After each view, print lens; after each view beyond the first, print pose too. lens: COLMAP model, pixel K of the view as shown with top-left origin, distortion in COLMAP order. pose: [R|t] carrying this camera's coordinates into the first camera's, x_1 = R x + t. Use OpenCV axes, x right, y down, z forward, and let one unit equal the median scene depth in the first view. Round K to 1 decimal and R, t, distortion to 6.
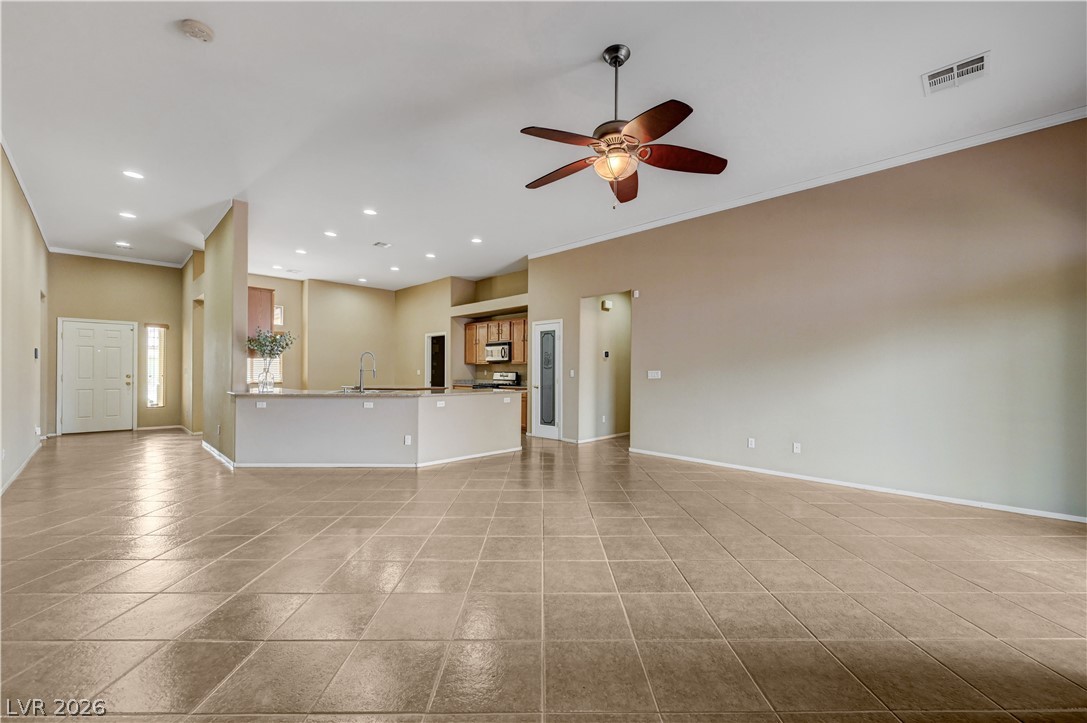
lens RADIAL K [[435.3, 0, 549.5], [0, 435.3, 356.5], [0, 0, 1]] dist [0.002305, -0.000090]
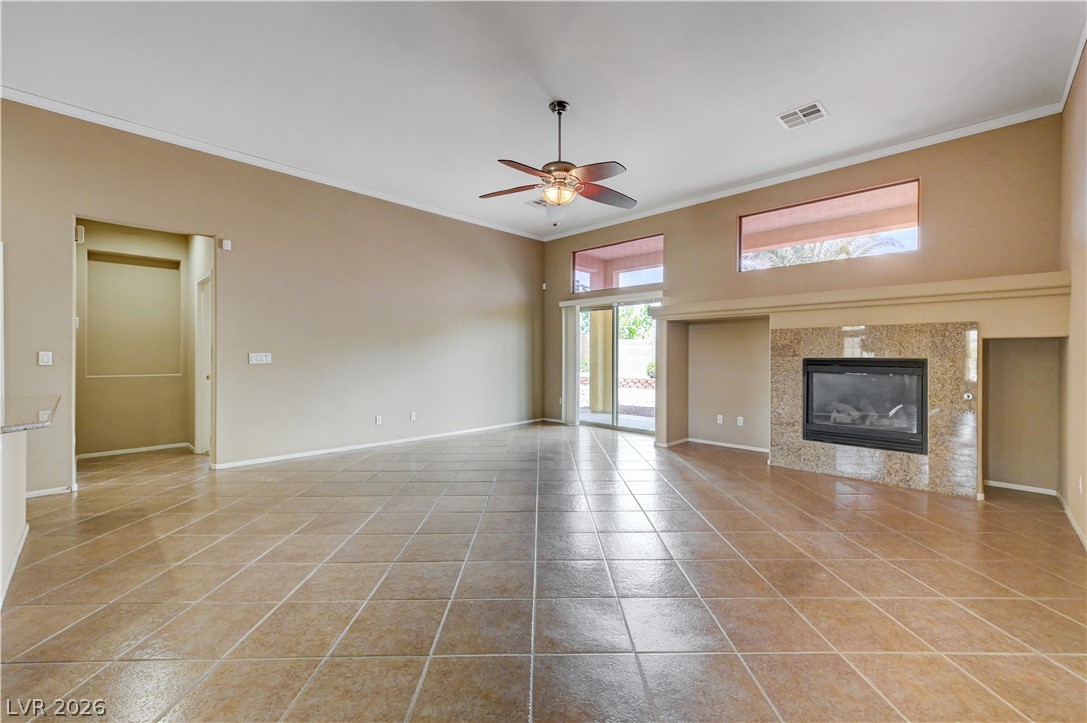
lens RADIAL K [[443.5, 0, 547.1], [0, 443.5, 356.5], [0, 0, 1]] dist [0.000514, 0.000023]
pose [[-0.002531, -0.006974, 0.999972, -0.441508], [-0.036763, 0.999300, 0.006877, 0.010776], [-0.999321, -0.036744, -0.002786, 0.402205]]
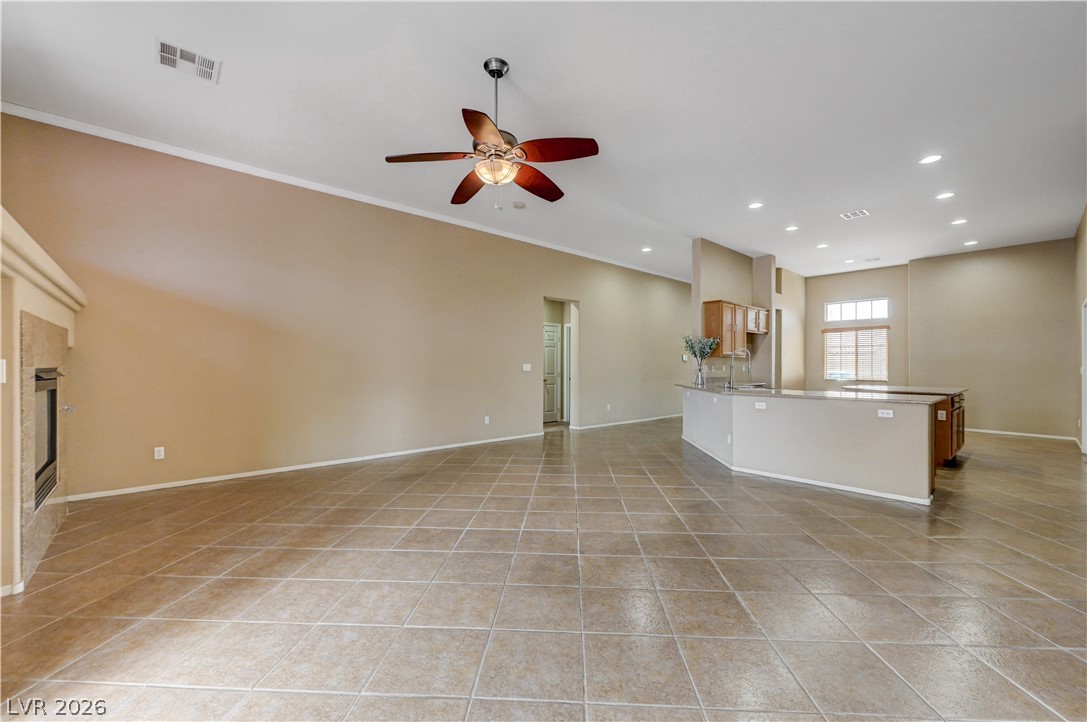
lens RADIAL K [[435.3, 0, 549.5], [0, 435.3, 356.0], [0, 0, 1]] dist [0.002305, -0.000090]
pose [[-0.062901, -0.029596, -0.997581, 0.459459], [0.032534, 0.998968, -0.031689, 0.017786], [0.997489, -0.034449, -0.061873, 0.463445]]
